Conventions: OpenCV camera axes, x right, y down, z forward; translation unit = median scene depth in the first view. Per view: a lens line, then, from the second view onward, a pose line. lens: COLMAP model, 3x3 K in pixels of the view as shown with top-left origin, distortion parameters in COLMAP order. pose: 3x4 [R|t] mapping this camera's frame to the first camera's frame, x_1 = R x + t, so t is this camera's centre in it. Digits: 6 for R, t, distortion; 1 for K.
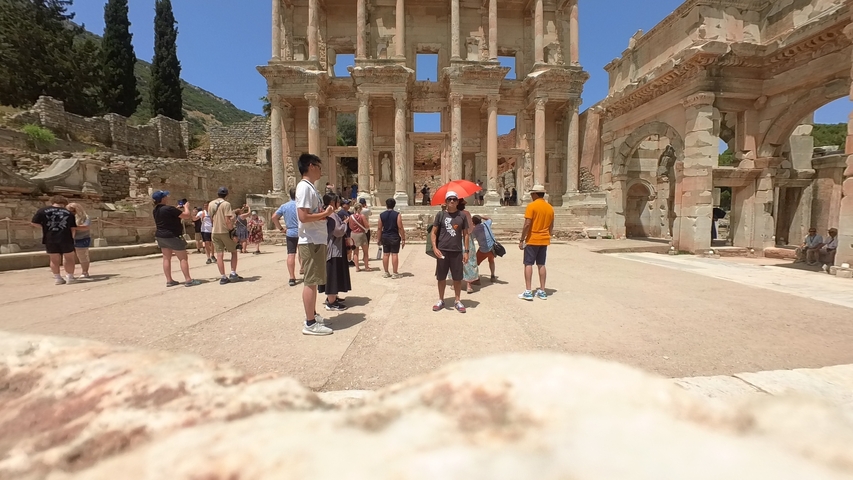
lens RADIAL K [[308.1, 0, 459.0], [0, 308.1, 240.1], [0, 0, 1]] dist [-0.048988, 0.005031]
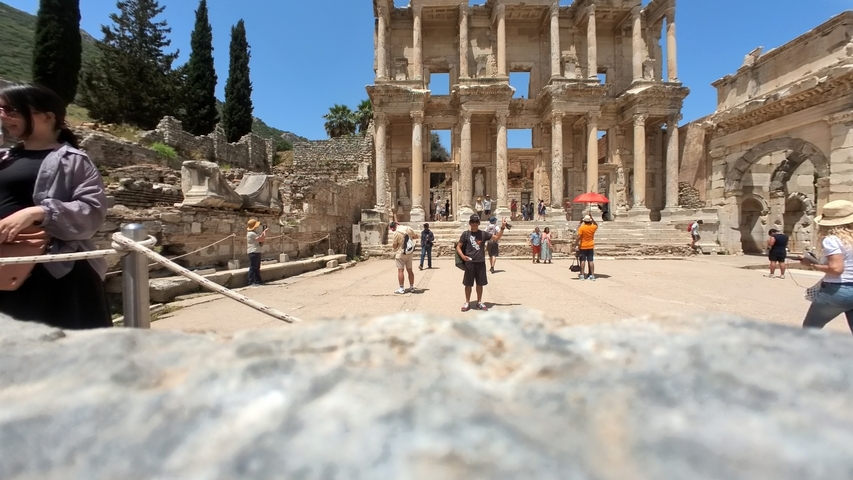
lens RADIAL K [[308.1, 0, 459.0], [0, 308.1, 240.1], [0, 0, 1]] dist [-0.048988, 0.005031]
pose [[0.998151, 0.002602, -0.060735, -0.282179], [-0.005124, 0.999129, -0.041411, -0.005960], [0.060575, 0.041645, 0.997295, -0.012433]]
